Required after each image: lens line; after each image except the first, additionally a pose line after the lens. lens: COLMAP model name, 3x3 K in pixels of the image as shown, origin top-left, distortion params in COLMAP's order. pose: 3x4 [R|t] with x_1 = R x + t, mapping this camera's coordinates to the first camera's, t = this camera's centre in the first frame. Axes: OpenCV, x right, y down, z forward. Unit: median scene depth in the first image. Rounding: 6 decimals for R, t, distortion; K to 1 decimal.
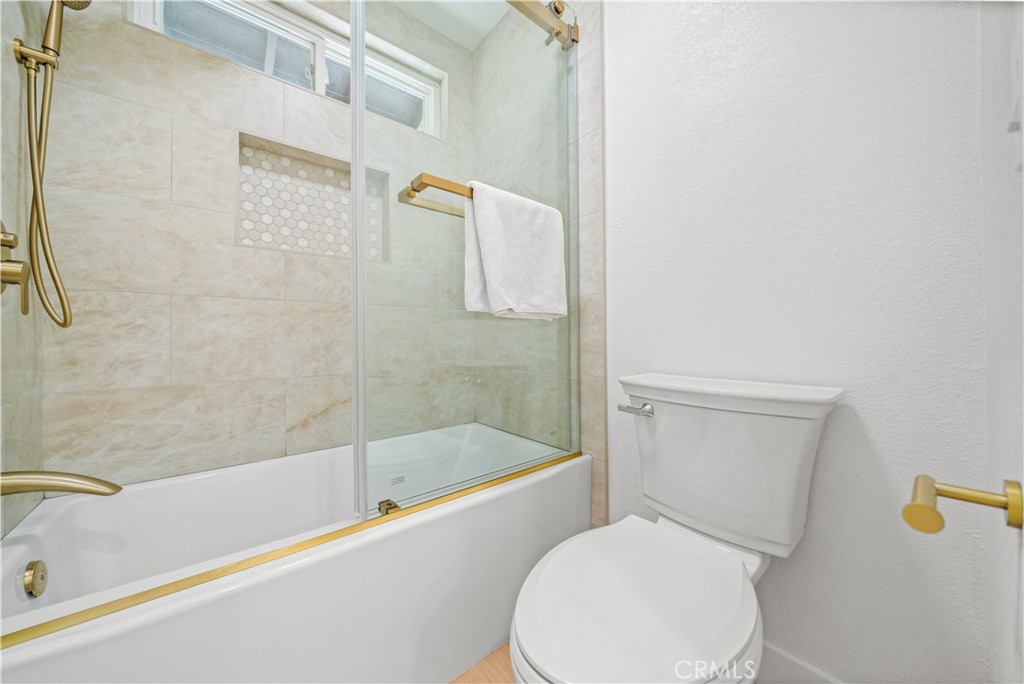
lens RADIAL K [[352.7, 0, 509.2], [0, 352.7, 343.2], [0, 0, 1]] dist [-0.005527, 0.000512]
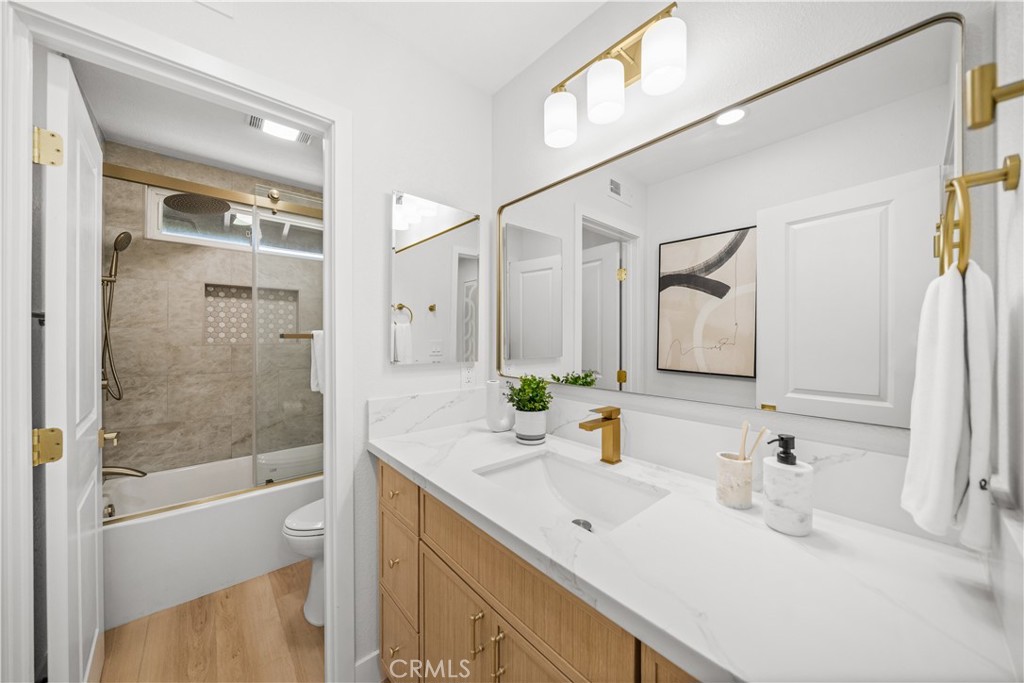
lens RADIAL K [[352.7, 0, 513.6], [0, 352.7, 341.7], [0, 0, 1]] dist [-0.005527, 0.000512]
pose [[0.999336, 0.009673, 0.035118, 0.856182], [-0.009865, 0.999937, 0.005298, -0.347649], [-0.035065, -0.005641, 0.999369, -0.979555]]
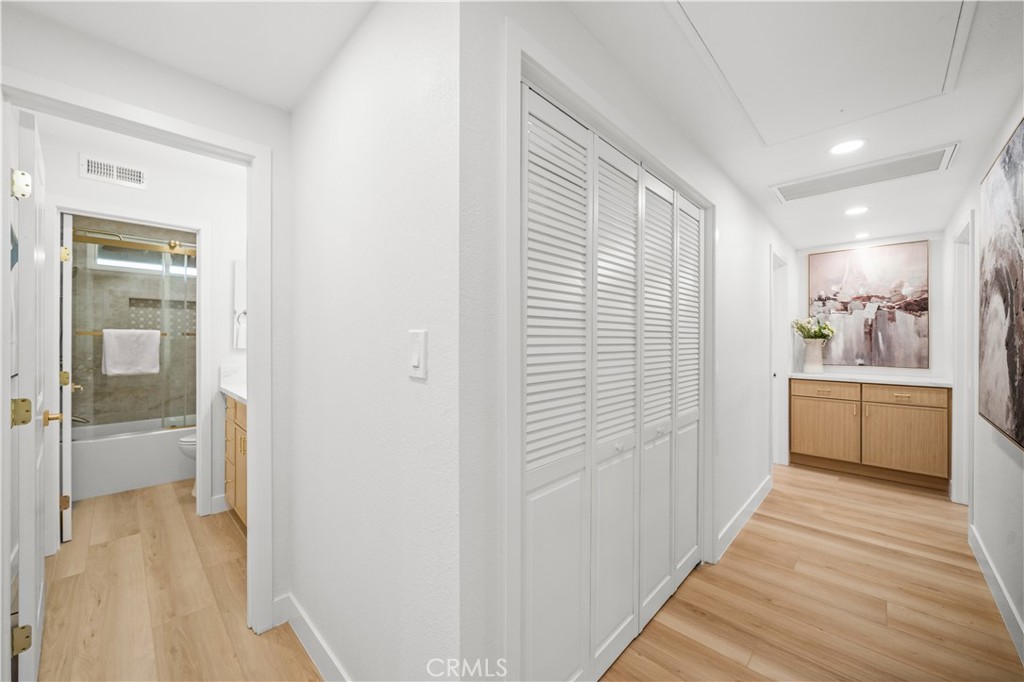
lens RADIAL K [[380.0, 0, 506.8], [0, 380.0, 342.5], [0, 0, 1]] dist [-0.005475, 0.000481]
pose [[0.993886, 0.010478, 0.109917, 1.932972], [-0.010811, 0.999939, 0.002436, -0.324109], [-0.109885, -0.003609, 0.993938, -2.371052]]
